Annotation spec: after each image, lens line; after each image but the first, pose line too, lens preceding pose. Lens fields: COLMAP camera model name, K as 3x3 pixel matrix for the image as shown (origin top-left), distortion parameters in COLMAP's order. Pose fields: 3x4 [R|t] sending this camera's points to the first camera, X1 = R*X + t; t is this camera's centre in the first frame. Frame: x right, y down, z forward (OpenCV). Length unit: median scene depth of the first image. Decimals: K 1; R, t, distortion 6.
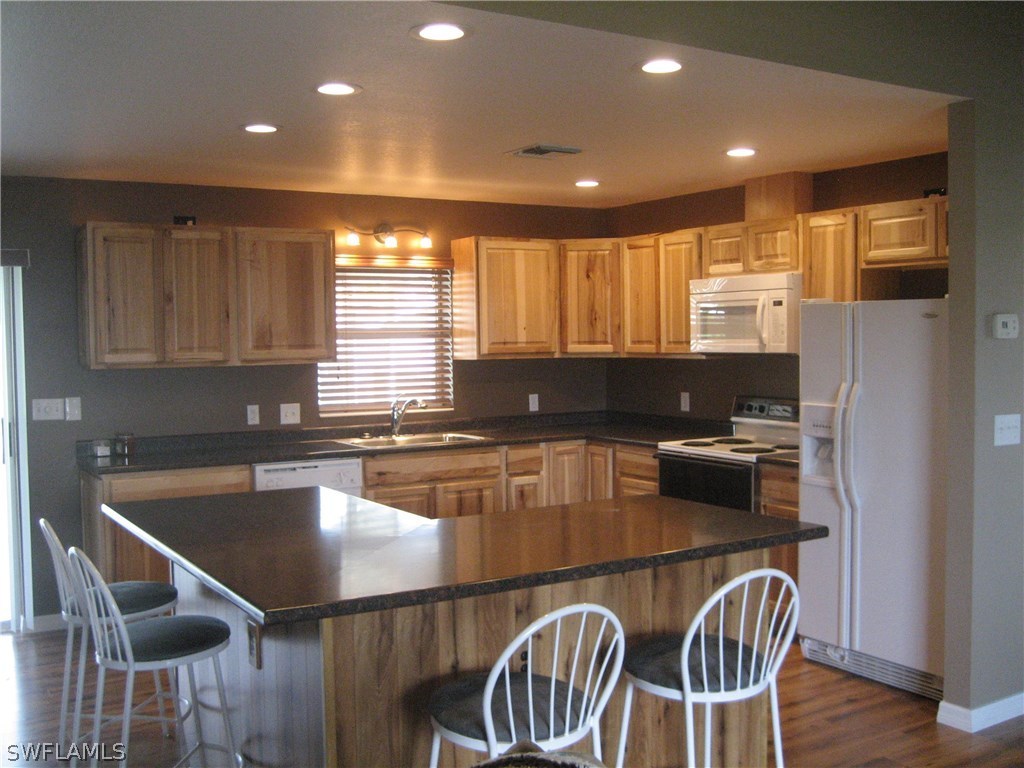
lens RADIAL K [[1069.7, 0, 512.0], [0, 1069.7, 384.0], [0, 0, 1]] dist [-0.083522, 0.026680]
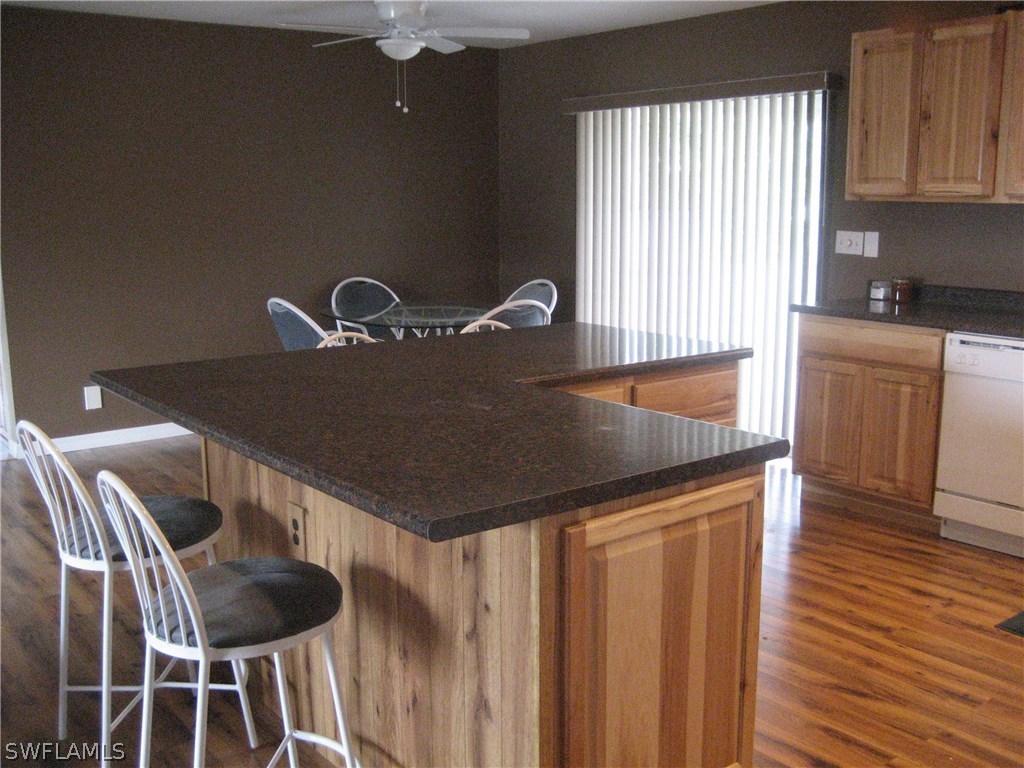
lens RADIAL K [[1069.7, 0, 512.0], [0, 1069.7, 384.0], [0, 0, 1]] dist [-0.083522, 0.026680]
pose [[0.105244, 0.190496, -0.976030, 0.473062], [-0.043738, 0.981418, 0.186831, -0.015628], [0.993484, 0.023027, 0.111621, 0.592036]]
